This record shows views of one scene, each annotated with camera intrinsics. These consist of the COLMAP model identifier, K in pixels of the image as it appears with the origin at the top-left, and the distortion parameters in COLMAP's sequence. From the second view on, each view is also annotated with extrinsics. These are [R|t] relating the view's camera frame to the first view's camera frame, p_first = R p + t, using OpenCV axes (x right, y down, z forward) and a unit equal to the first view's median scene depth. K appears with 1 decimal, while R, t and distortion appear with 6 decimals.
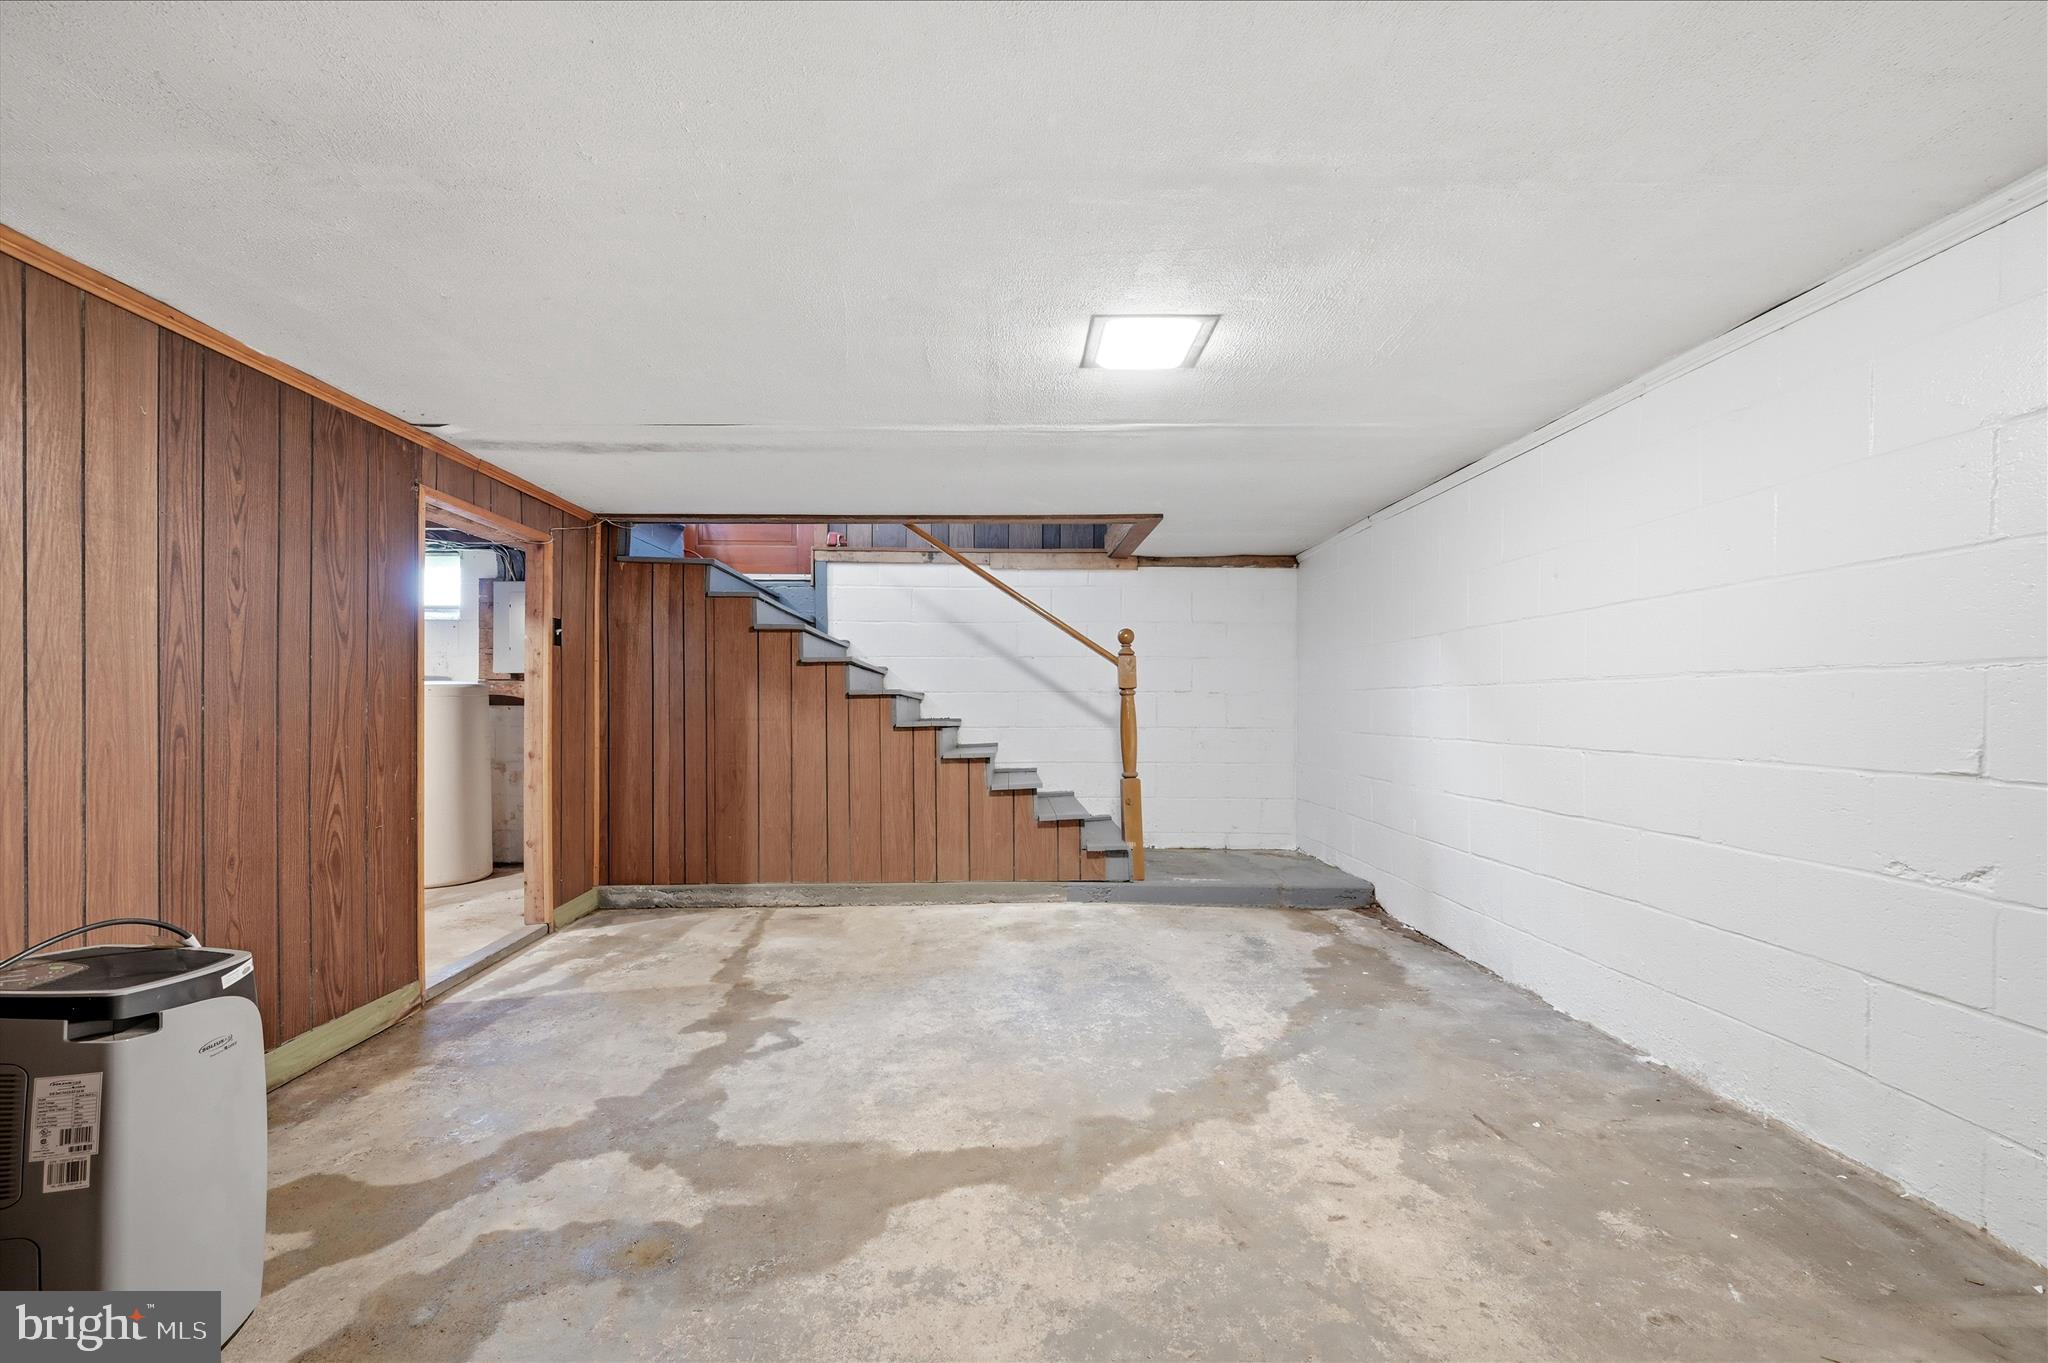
lens RADIAL K [[827.2, 0, 1018.9], [0, 827.2, 698.9], [0, 0, 1]] dist [0.001431, 0.000152]
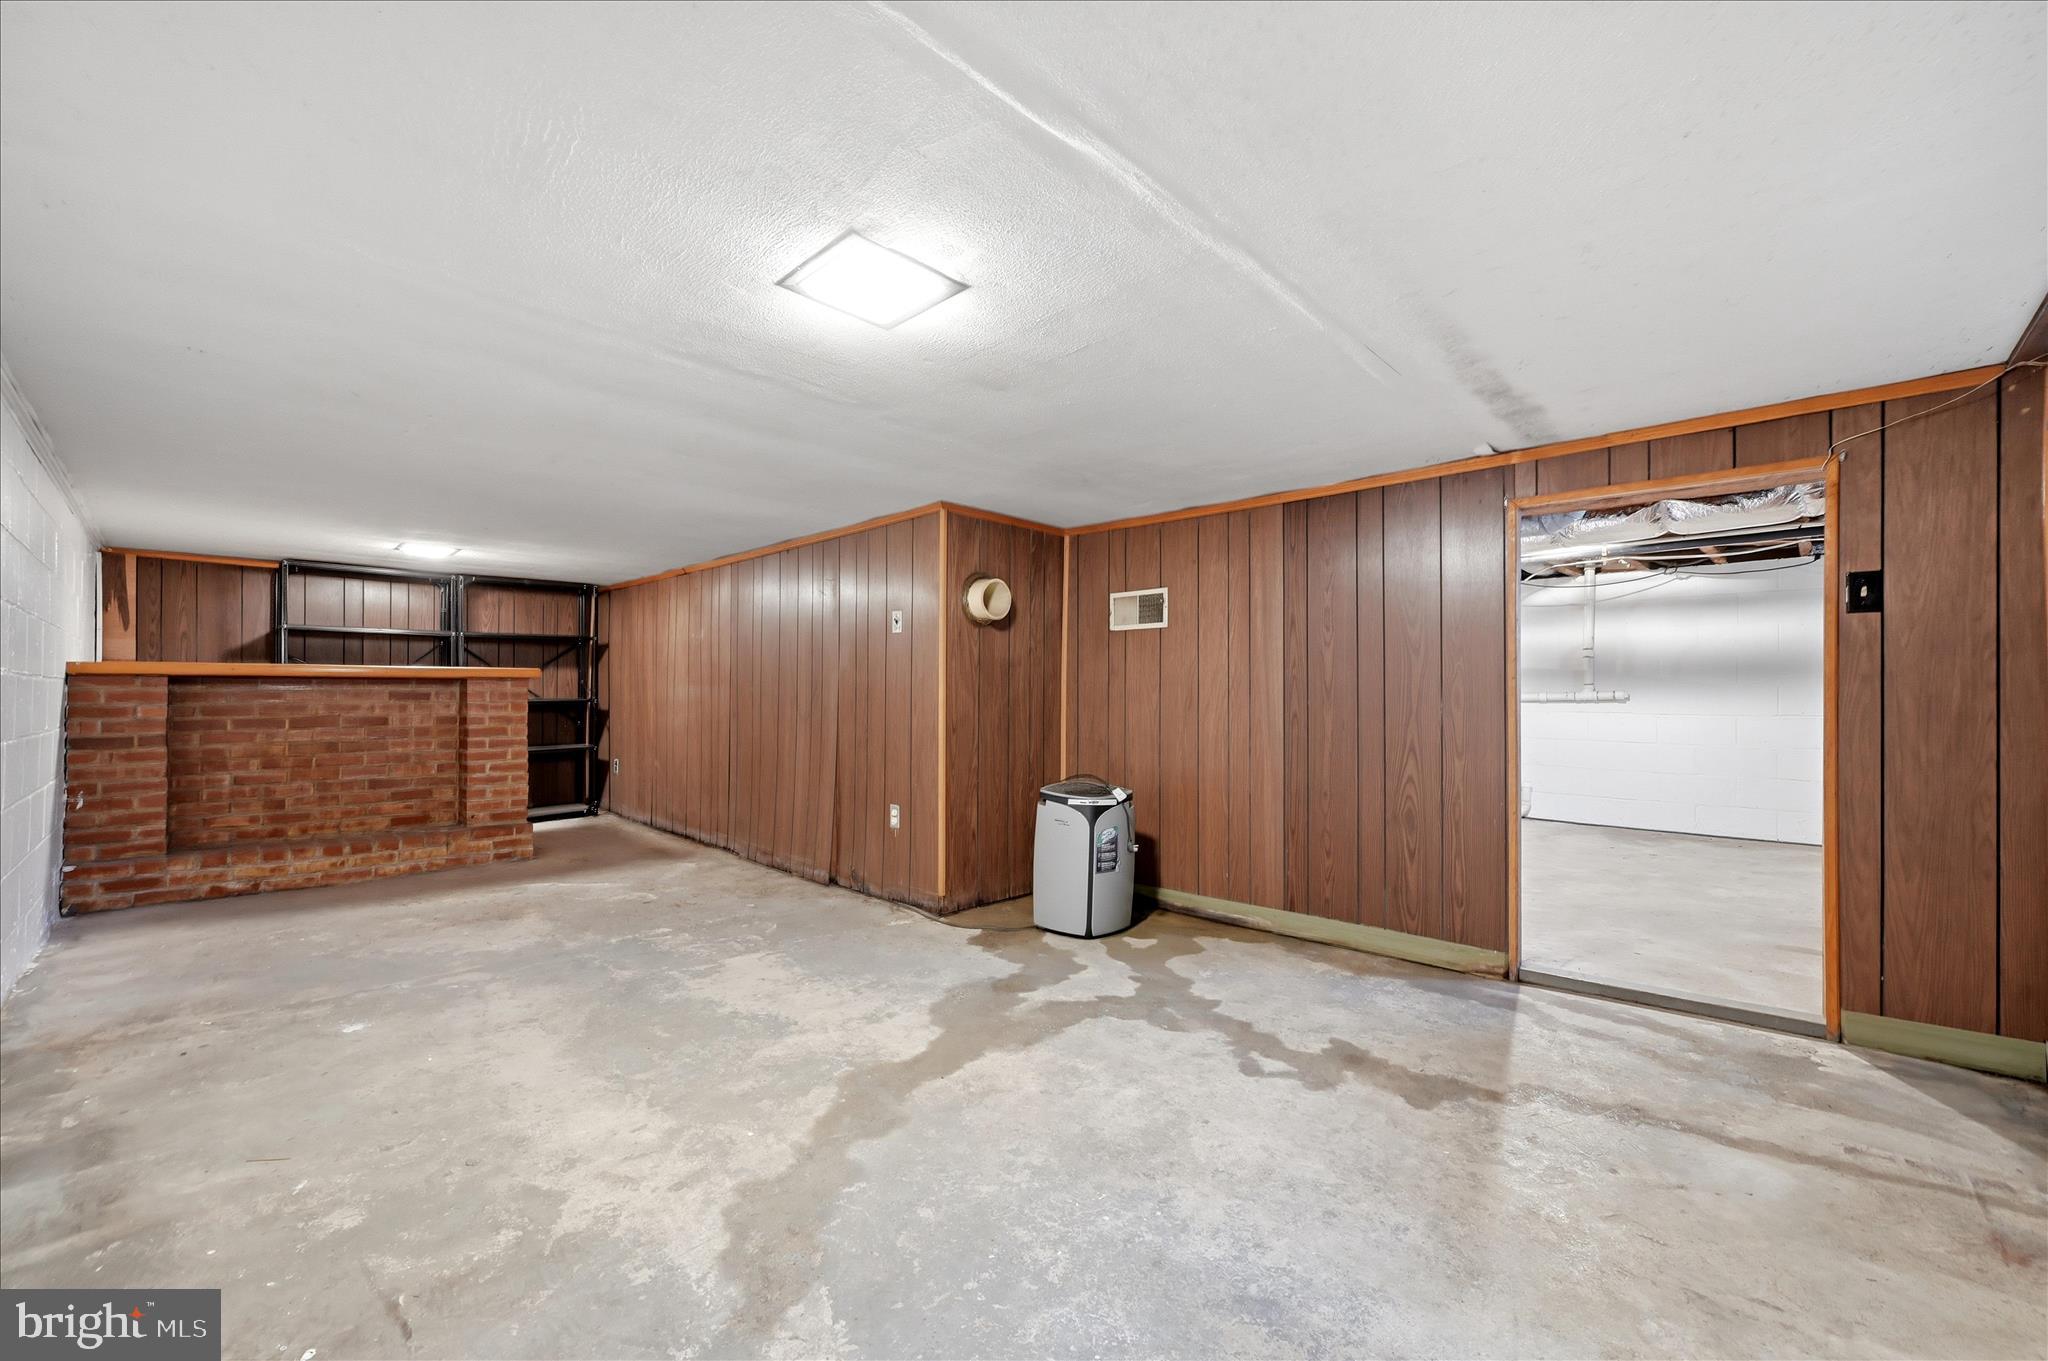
lens RADIAL K [[807.2, 0, 1025.3], [0, 807.2, 694.0], [0, 0, 1]] dist [-0.000515, -0.000045]
pose [[-0.707754, -0.004794, -0.706443, 0.641315], [0.003502, 0.999941, -0.010294, 0.008366], [0.706451, -0.009760, -0.707695, 1.748299]]
